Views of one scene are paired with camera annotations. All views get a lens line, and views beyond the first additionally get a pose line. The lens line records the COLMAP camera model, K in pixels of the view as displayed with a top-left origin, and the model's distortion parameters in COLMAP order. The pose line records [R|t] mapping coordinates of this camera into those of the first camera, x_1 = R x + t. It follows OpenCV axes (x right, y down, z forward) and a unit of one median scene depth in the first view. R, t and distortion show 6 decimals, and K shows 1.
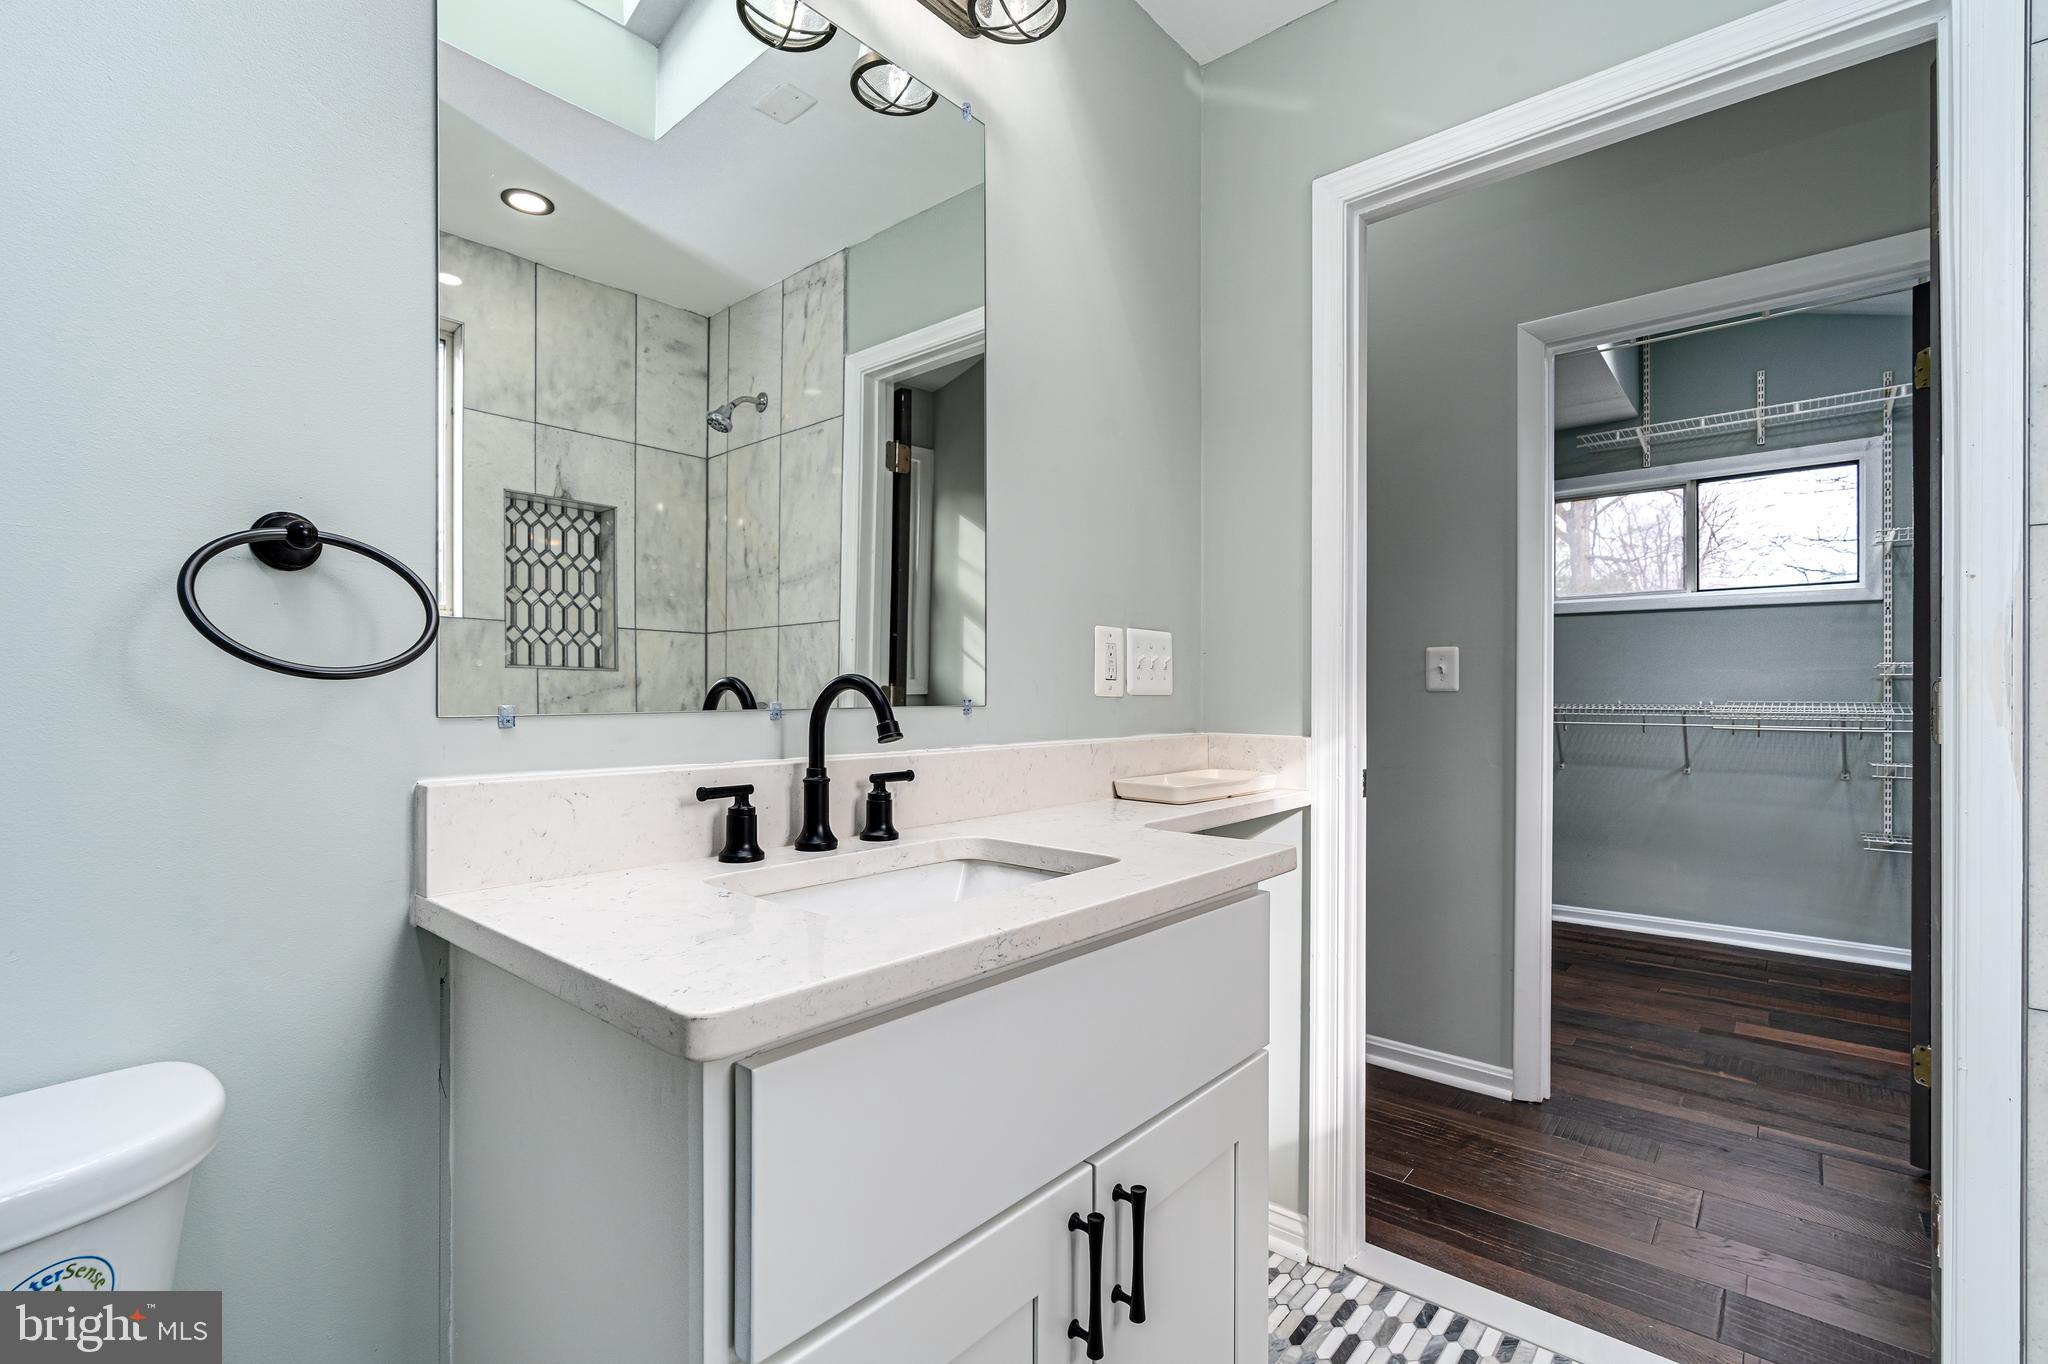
lens RADIAL K [[924.7, 0, 1003.6], [0, 924.7, 691.7], [0, 0, 1]] dist [-0.004729, 0.000750]
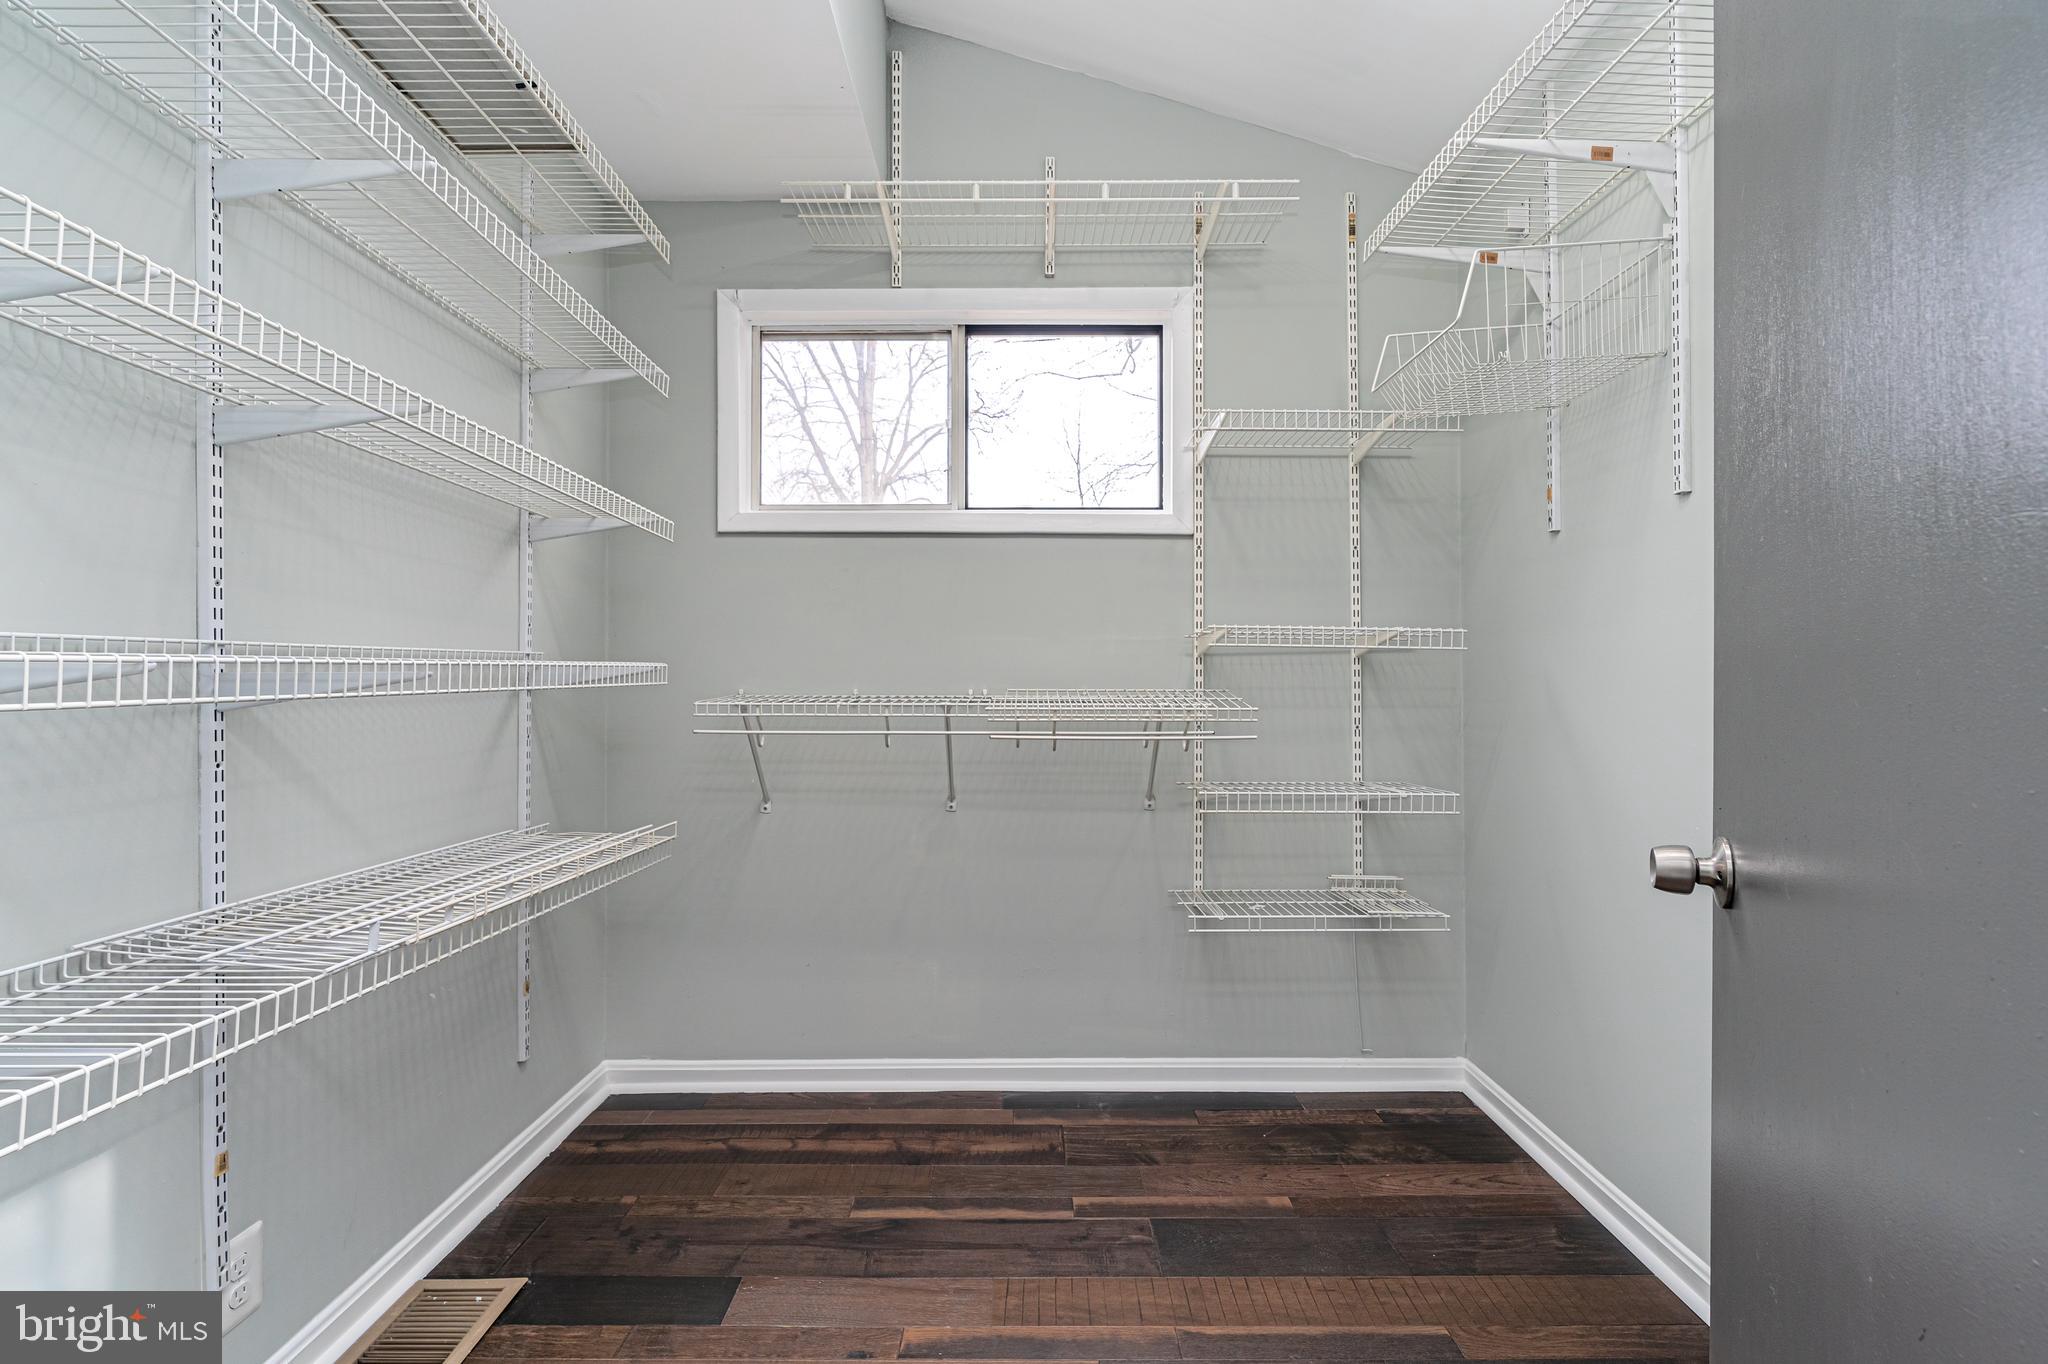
lens RADIAL K [[924.7, 0, 1024.2], [0, 924.7, 683.8], [0, 0, 1]] dist [-0.004729, 0.000750]
pose [[0.752332, -0.002499, 0.658779, 0.445952], [-0.003444, 0.999964, 0.007727, 0.002589], [-0.658775, -0.008082, 0.752296, 0.606393]]
